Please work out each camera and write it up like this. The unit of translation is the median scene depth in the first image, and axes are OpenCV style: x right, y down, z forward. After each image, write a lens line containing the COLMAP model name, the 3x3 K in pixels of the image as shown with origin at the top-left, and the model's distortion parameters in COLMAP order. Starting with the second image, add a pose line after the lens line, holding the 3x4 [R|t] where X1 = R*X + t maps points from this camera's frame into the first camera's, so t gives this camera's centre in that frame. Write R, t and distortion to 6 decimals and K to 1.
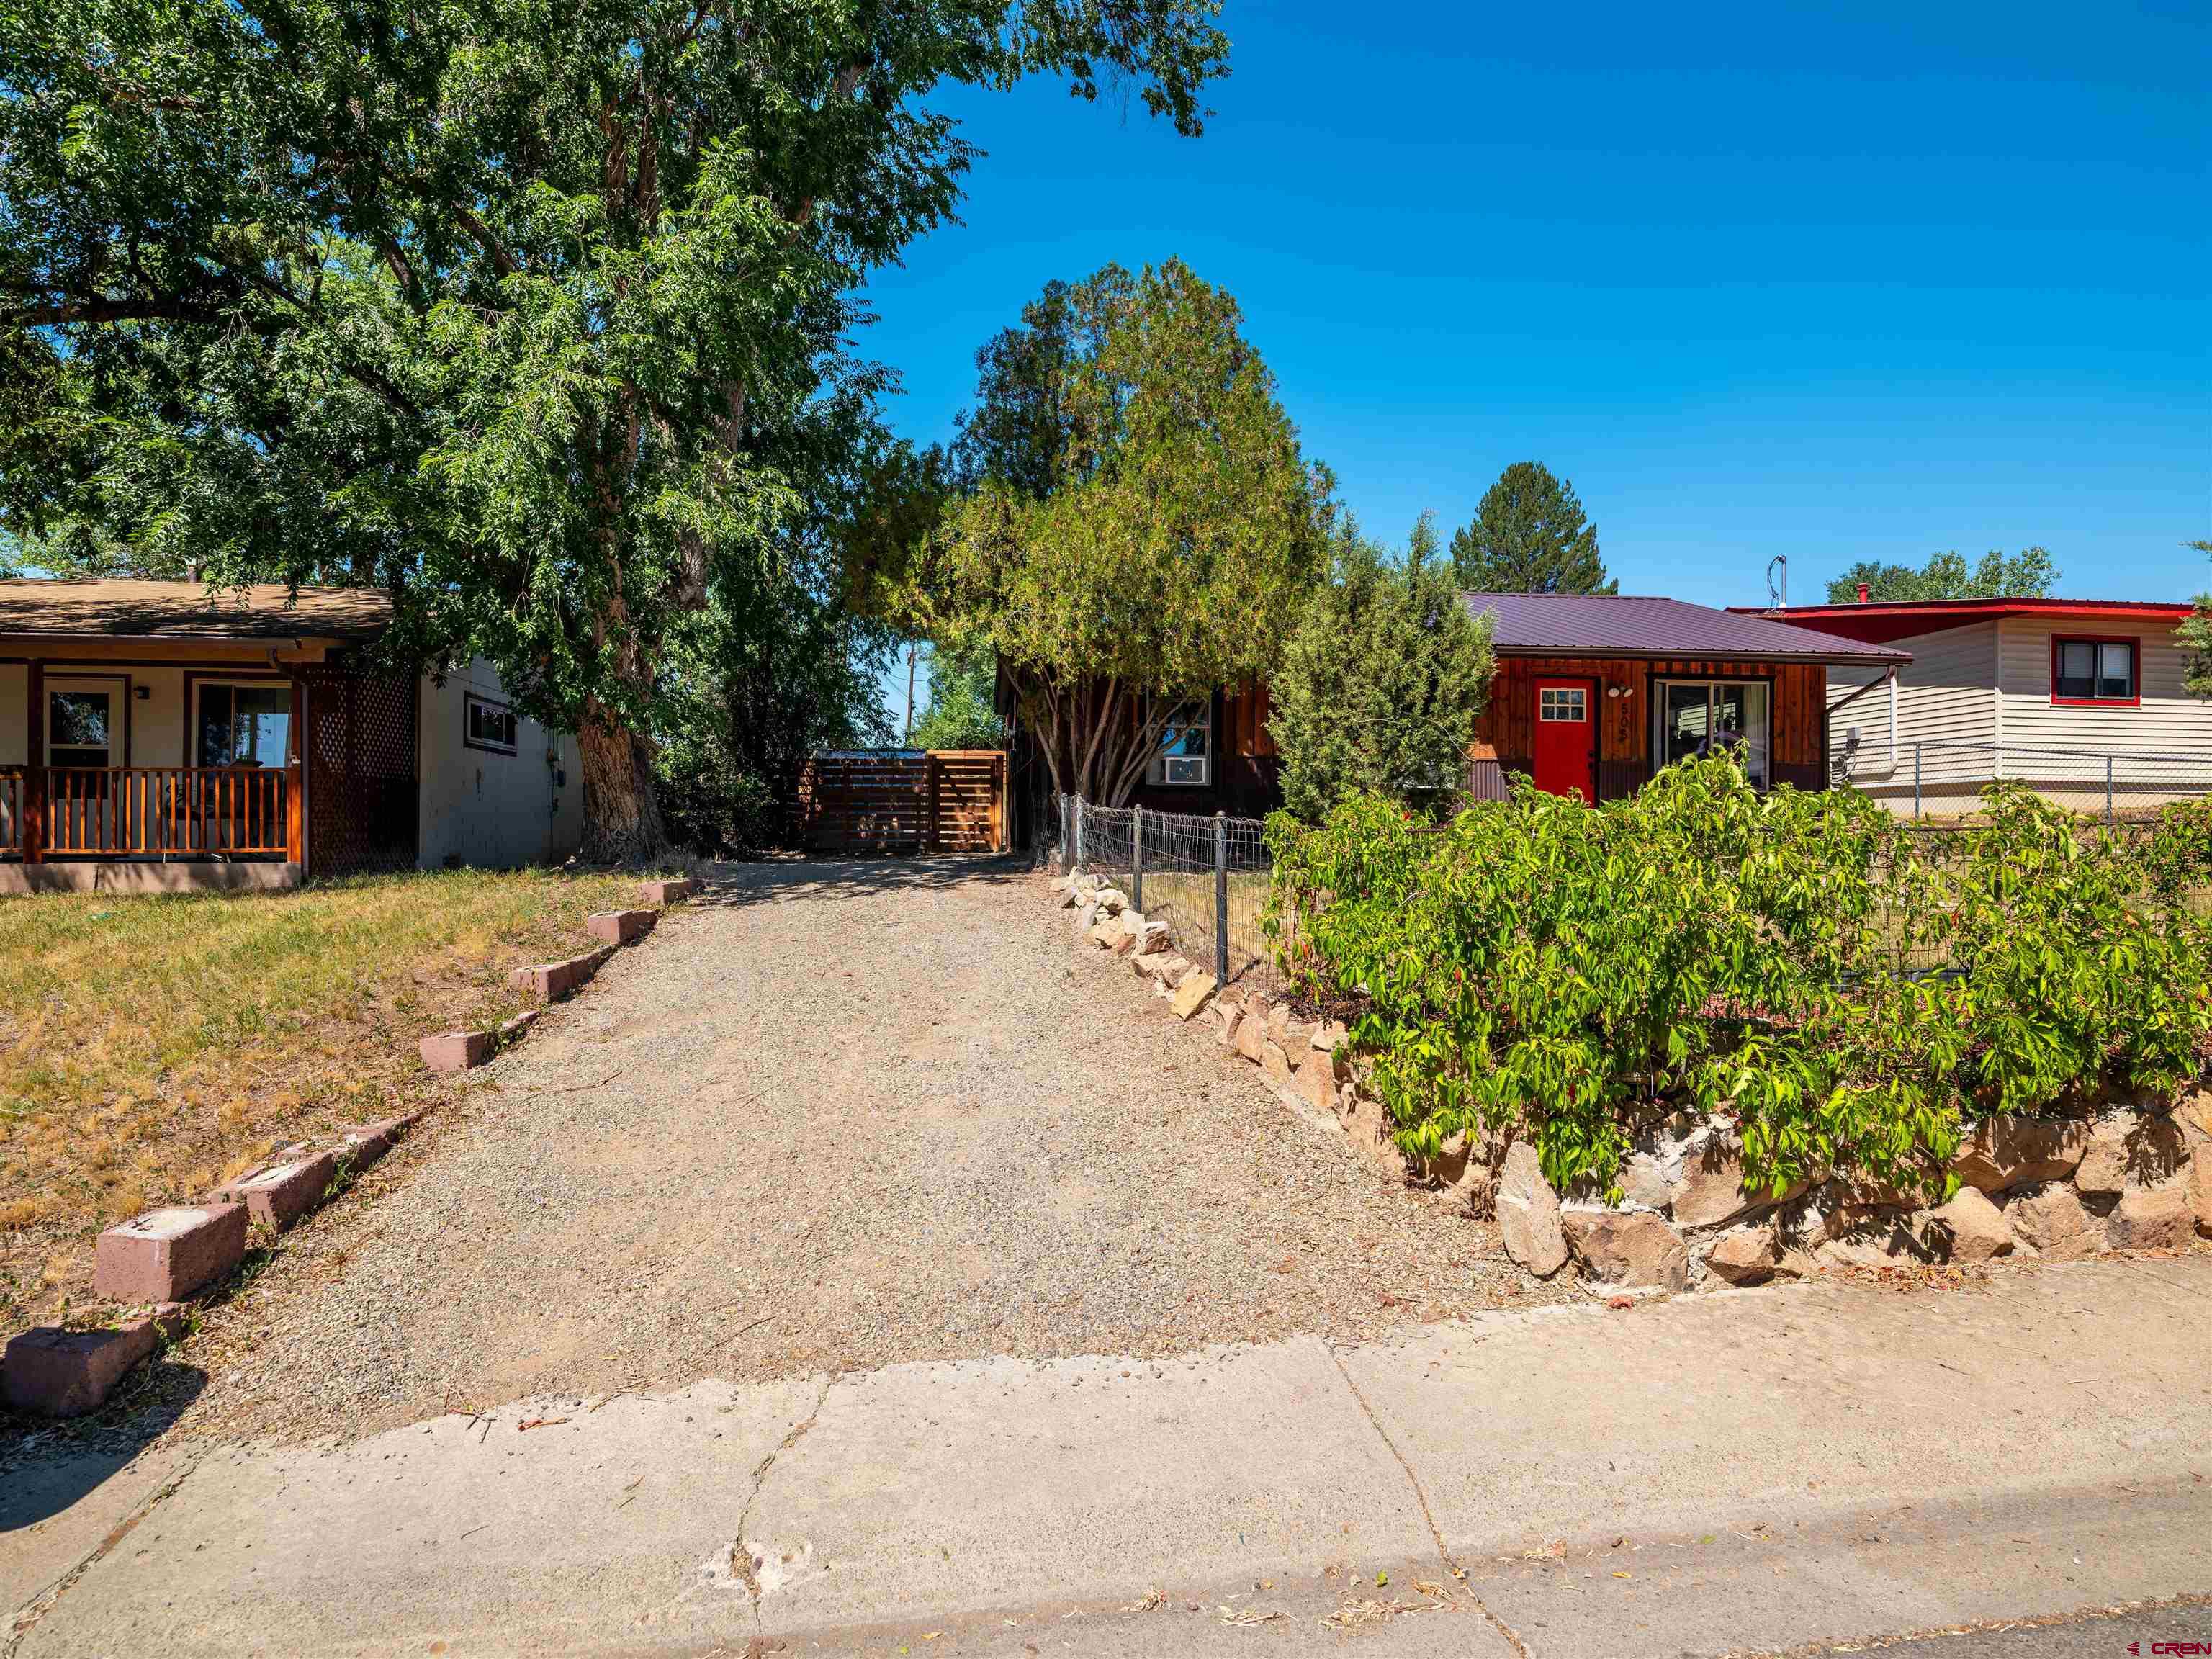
lens RADIAL K [[1203.8, 0, 1089.6], [0, 1203.8, 828.5], [0, 0, 1]] dist [0.002003, 0.001573]
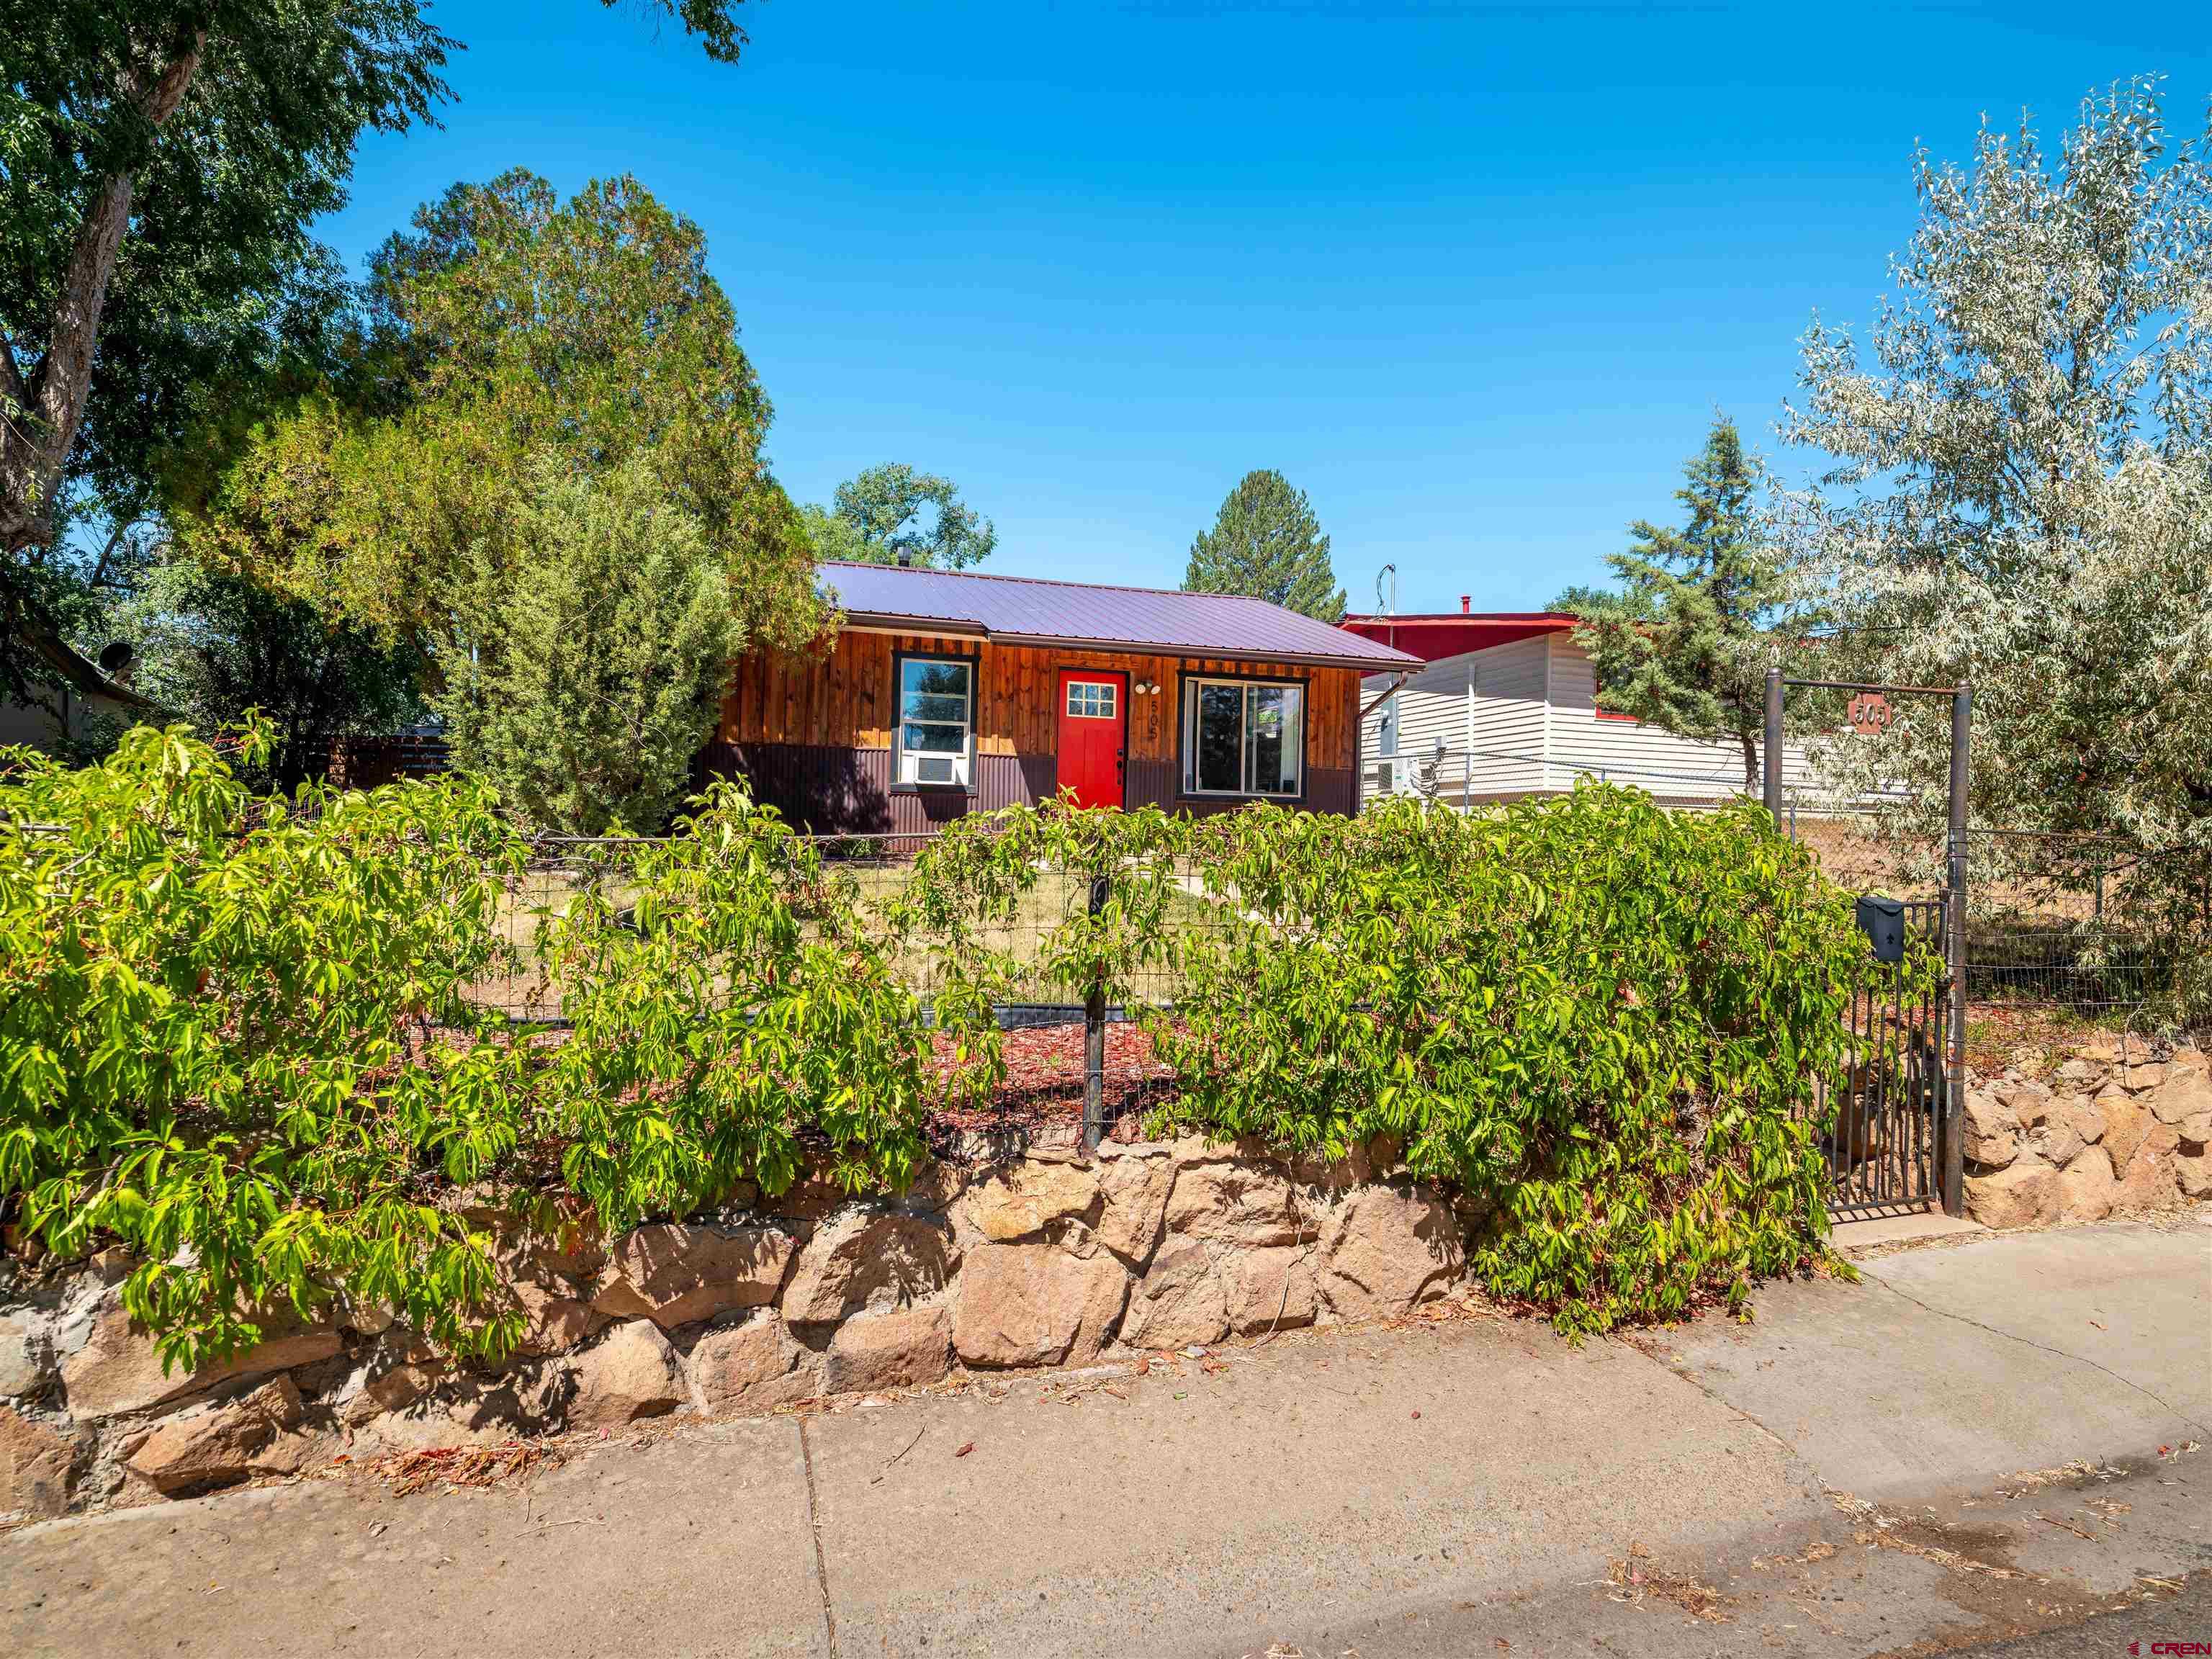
lens RADIAL K [[1203.8, 0, 1089.6], [0, 1203.8, 828.5], [0, 0, 1]] dist [0.002003, 0.001573]
pose [[0.987217, 0.019464, 0.158191, 0.238672], [-0.020164, 0.999793, 0.002818, -0.003769], [-0.158104, -0.005971, 0.987404, 0.060894]]
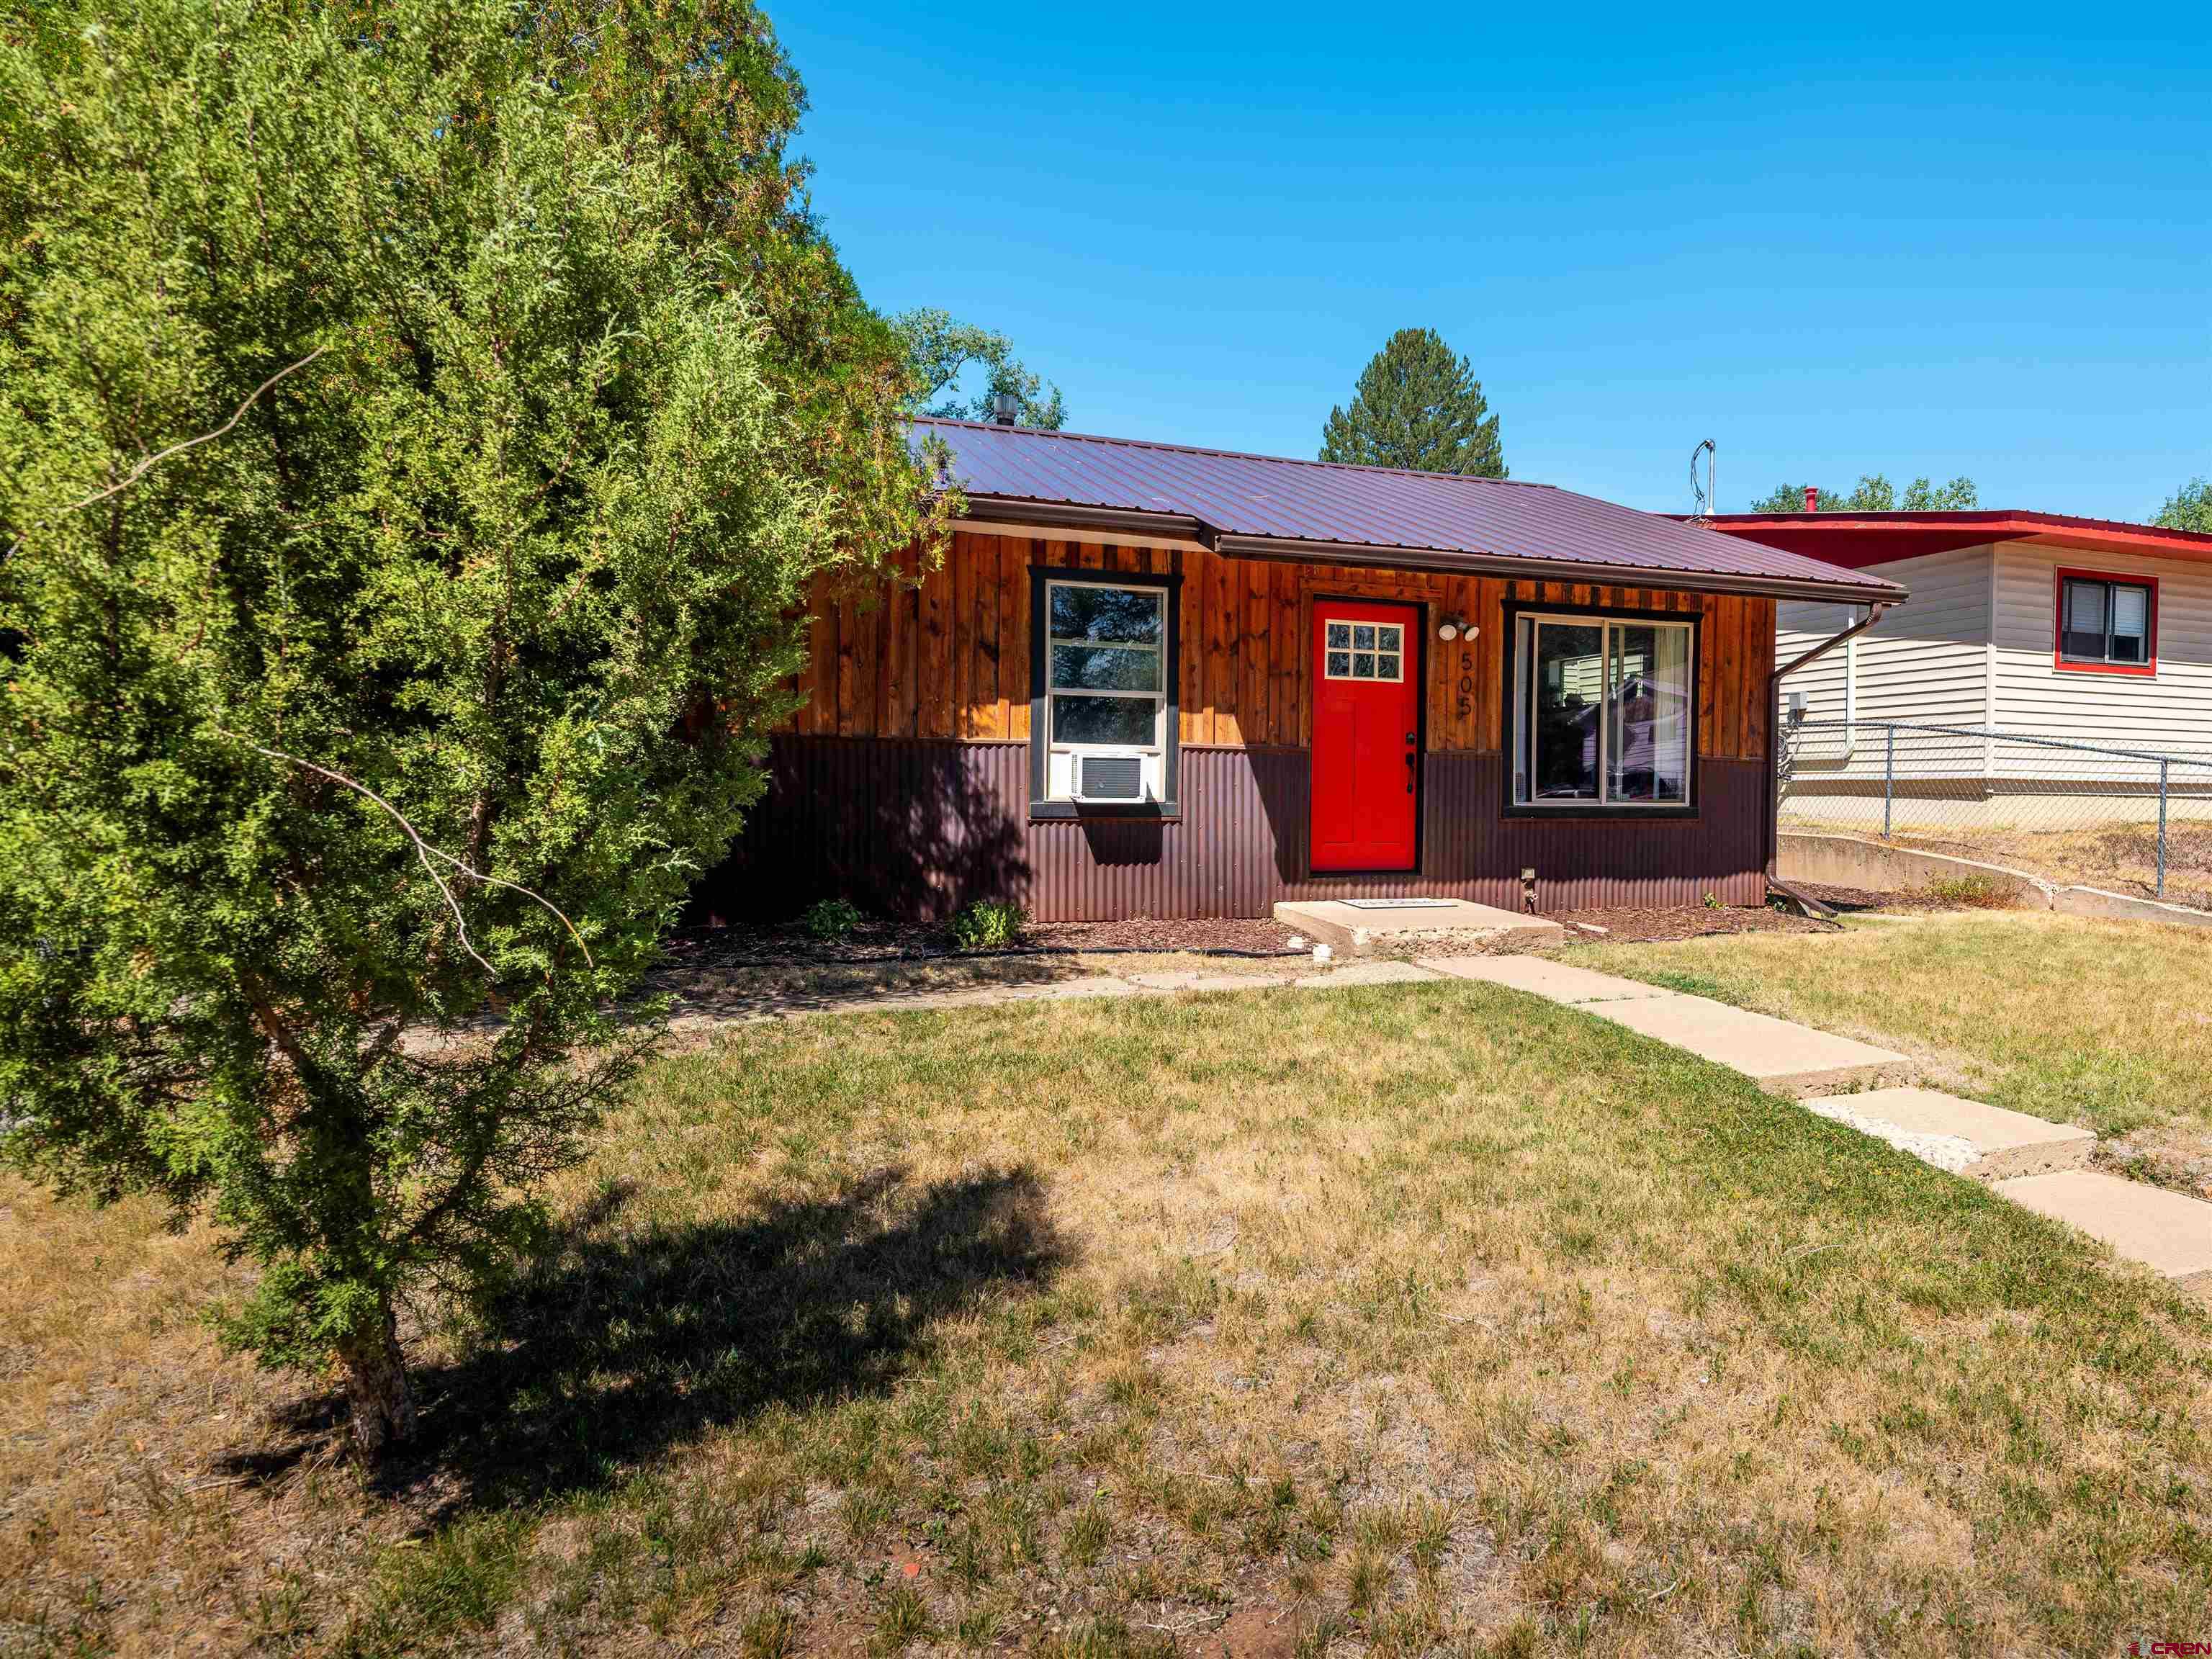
lens RADIAL K [[1441.4, 0, 1320.5], [0, 1441.4, 830.6], [0, 0, 1]] dist [0.029882, -0.064989]
pose [[0.964099, -0.001089, 0.265542, 0.190773], [-0.009724, 0.999176, 0.039405, -0.044264], [-0.265366, -0.040572, 0.963294, 0.346517]]
